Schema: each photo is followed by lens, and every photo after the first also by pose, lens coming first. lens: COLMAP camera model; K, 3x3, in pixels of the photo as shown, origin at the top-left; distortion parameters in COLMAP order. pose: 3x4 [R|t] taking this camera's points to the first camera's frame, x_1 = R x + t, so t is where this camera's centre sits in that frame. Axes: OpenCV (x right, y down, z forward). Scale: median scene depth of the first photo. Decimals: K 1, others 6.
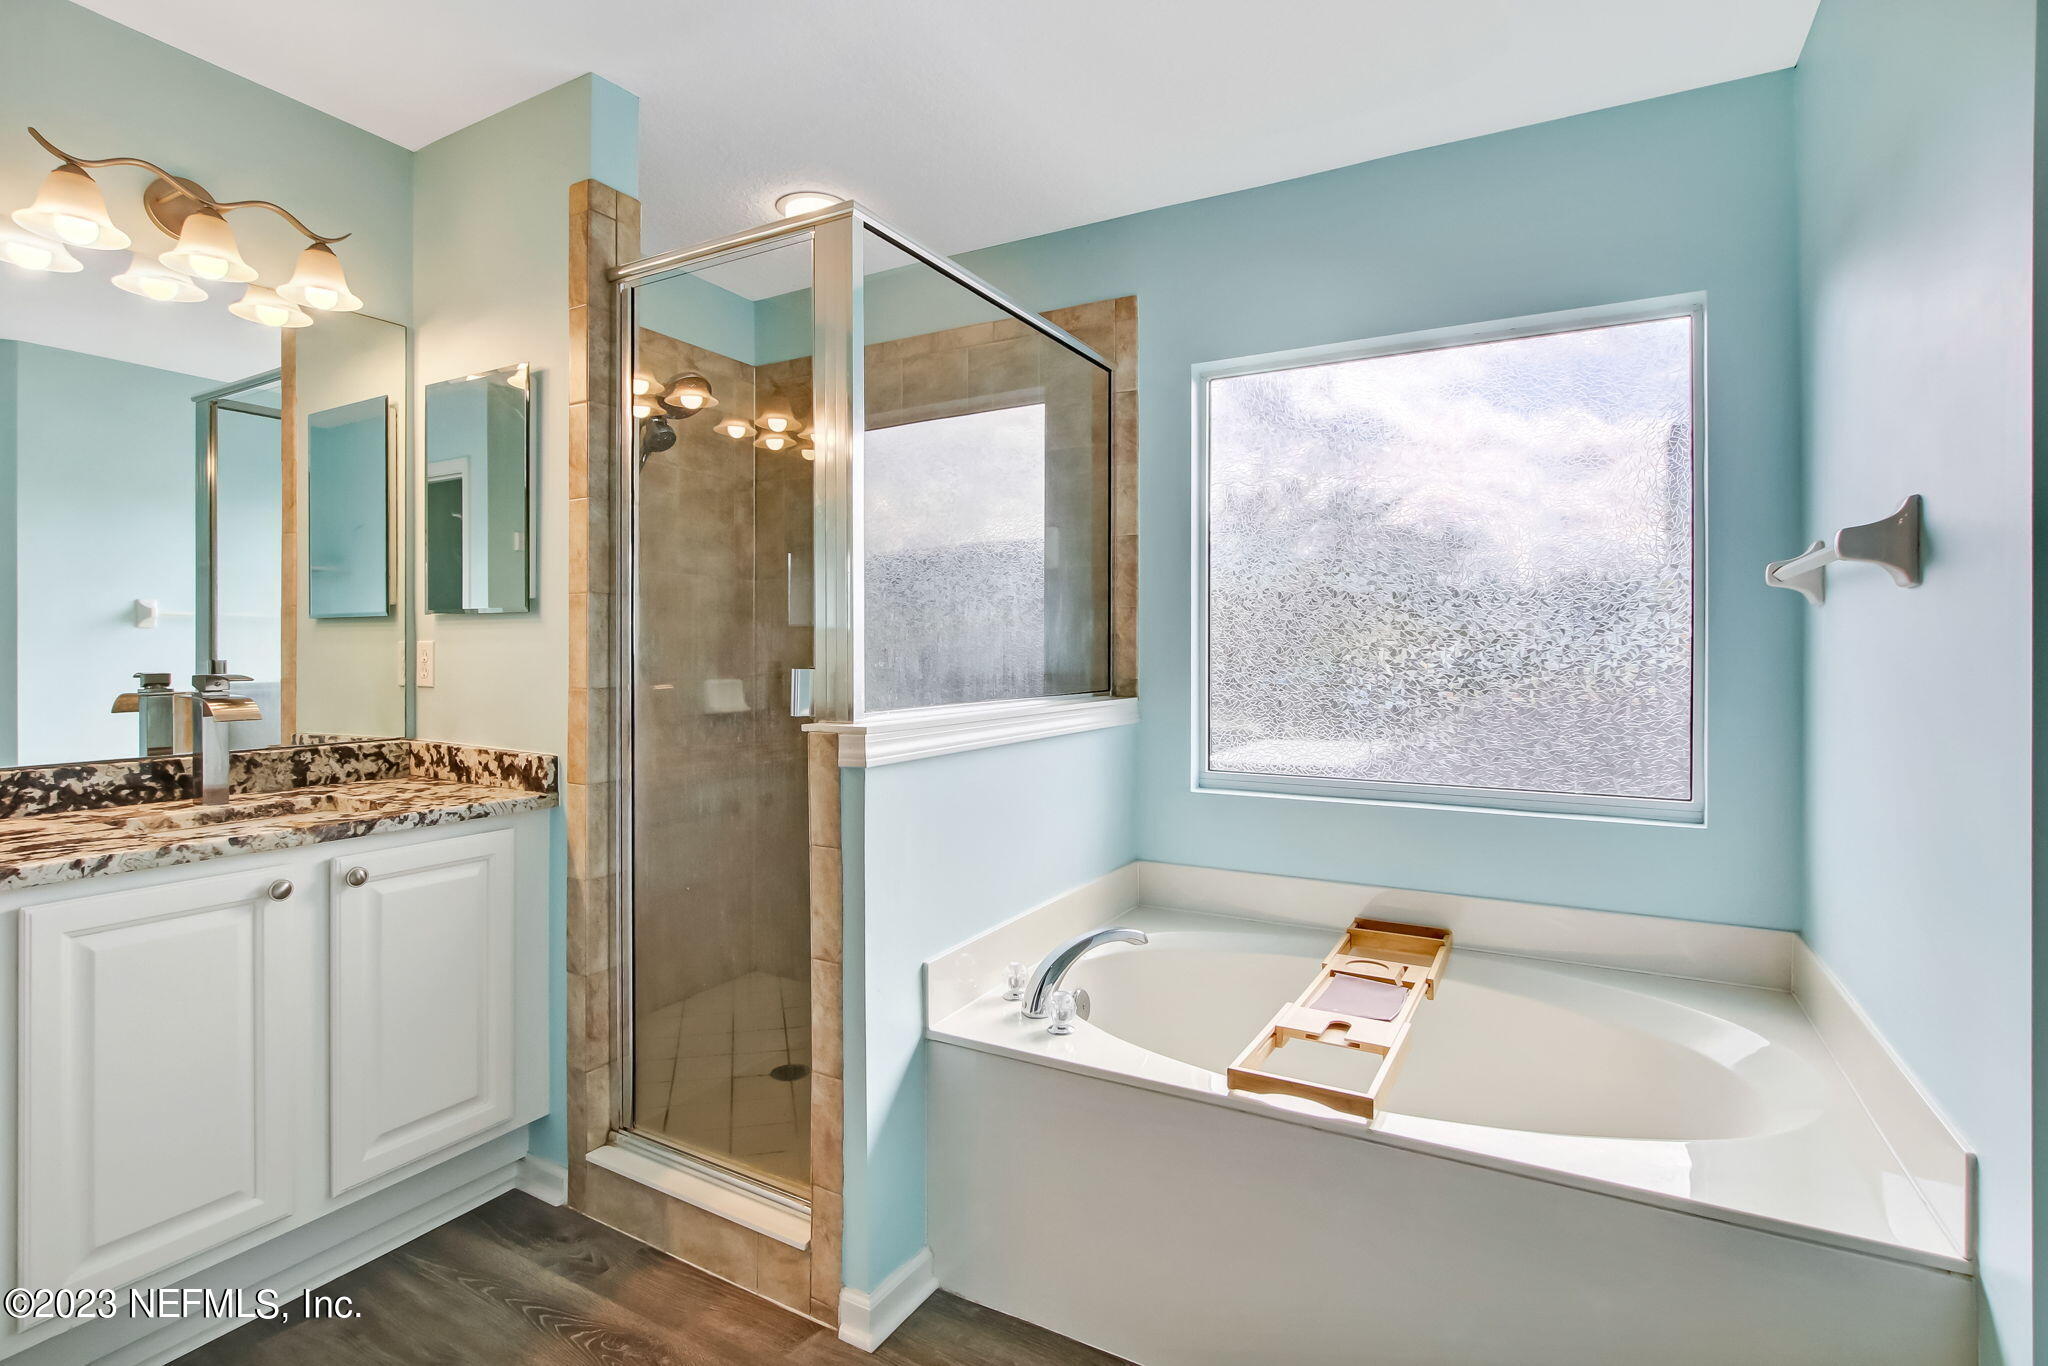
lens RADIAL K [[992.8, 0, 1015.1], [0, 992.8, 668.3], [0, 0, 1]] dist [-0.010058, 0.000588]
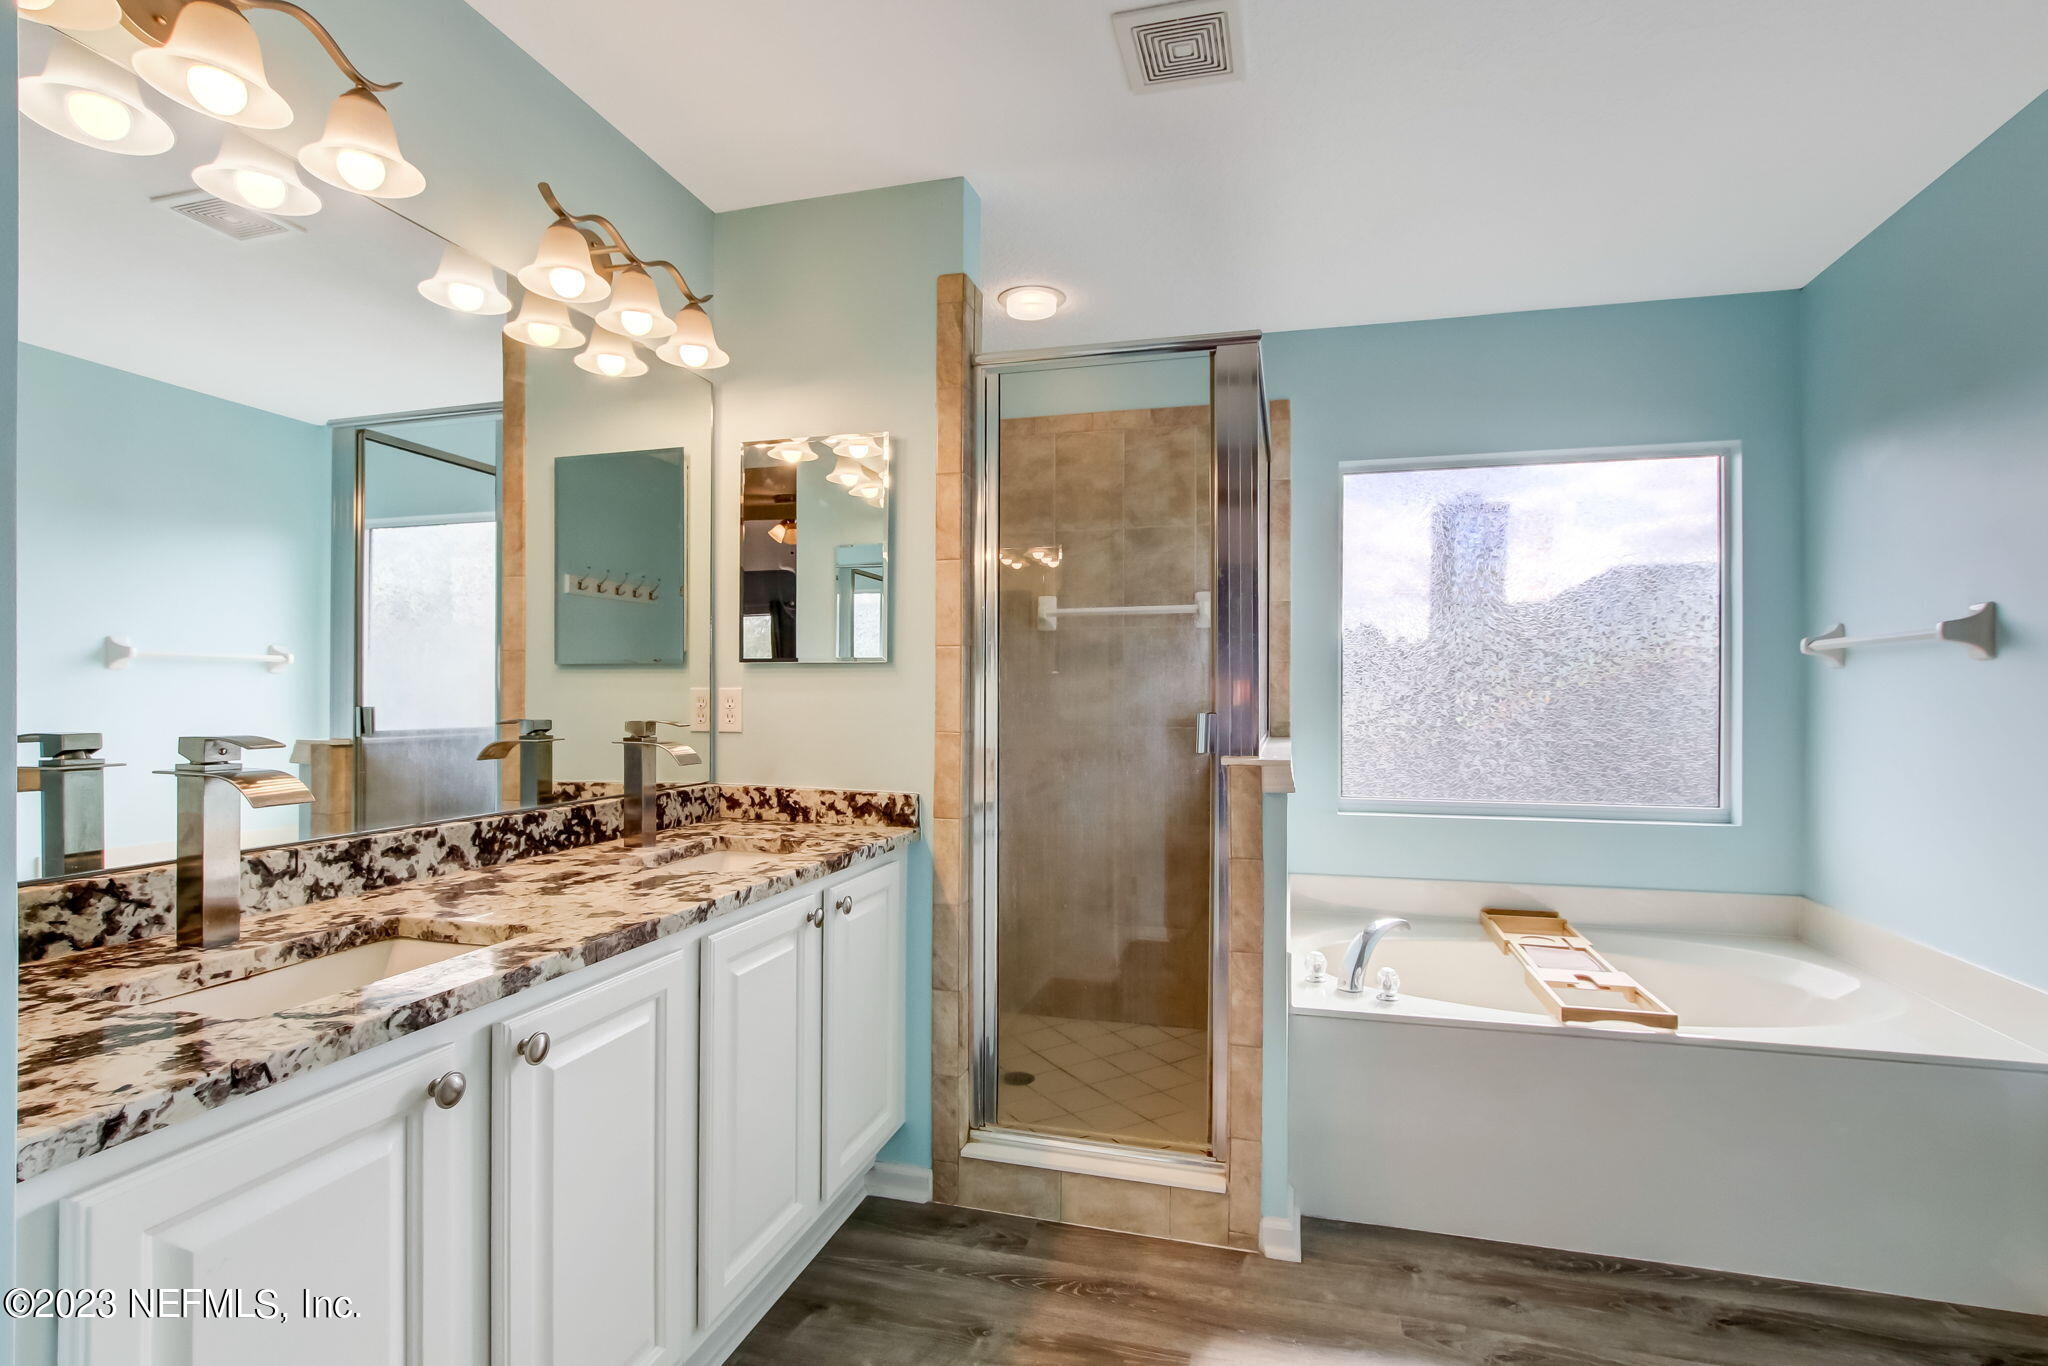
lens RADIAL K [[993.2, 0, 1024.5], [0, 993.2, 716.9], [0, 0, 1]] dist [-0.009832, 0.000557]
pose [[0.967180, -0.003454, 0.254069, -0.633388], [0.002886, 0.999992, 0.002607, 0.001025], [-0.254076, -0.001788, 0.967183, -0.092653]]
